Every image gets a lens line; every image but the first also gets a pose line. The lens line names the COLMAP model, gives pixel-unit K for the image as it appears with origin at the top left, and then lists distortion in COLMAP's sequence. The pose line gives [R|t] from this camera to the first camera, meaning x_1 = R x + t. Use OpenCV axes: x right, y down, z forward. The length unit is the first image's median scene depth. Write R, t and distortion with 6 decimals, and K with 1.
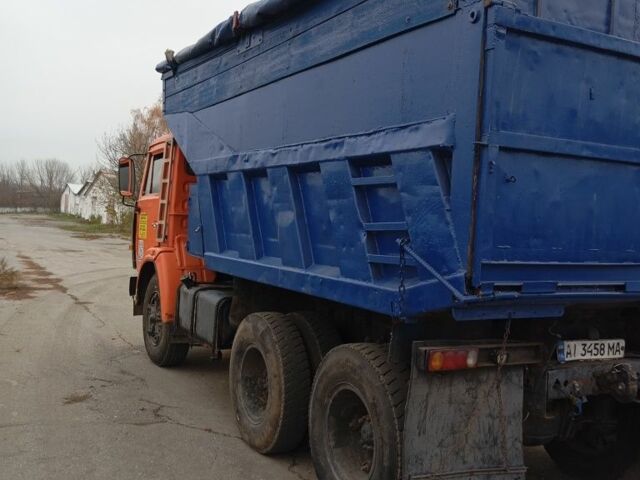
lens RADIAL K [[697.1, 0, 320.0], [0, 697.1, 240.0], [0, 0, 1]] dist [0.105454, -0.219610]
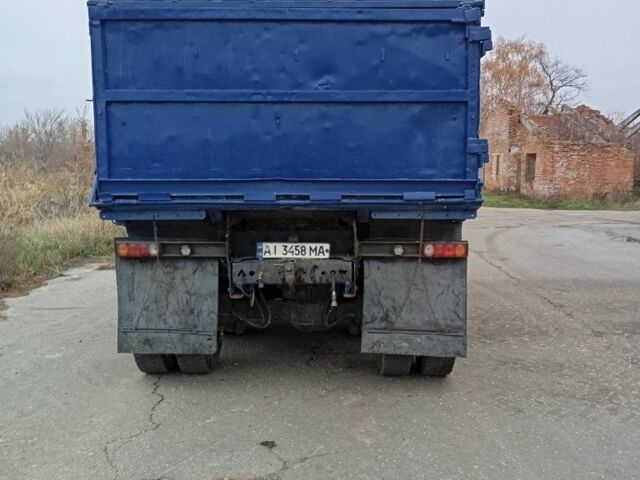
lens RADIAL K [[697.1, 0, 320.0], [0, 697.1, 240.0], [0, 0, 1]] dist [0.105454, -0.219610]
pose [[0.865469, 0.000344, -0.500962, 1.130667], [0.029838, 0.998189, 0.052233, 0.077791], [0.500073, -0.060153, 0.863892, -0.062075]]
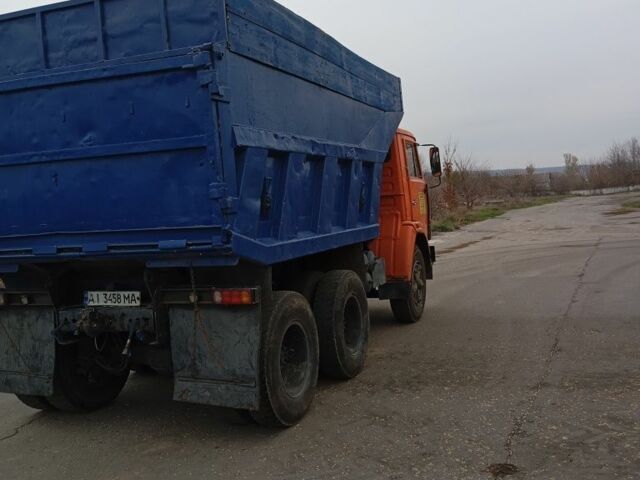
lens RADIAL K [[697.1, 0, 320.0], [0, 697.1, 240.0], [0, 0, 1]] dist [0.105454, -0.219610]
pose [[0.622343, -0.048785, -0.781223, 1.773010], [0.072045, 0.997389, -0.004891, 0.086992], [0.779422, -0.053240, 0.624233, 0.526175]]
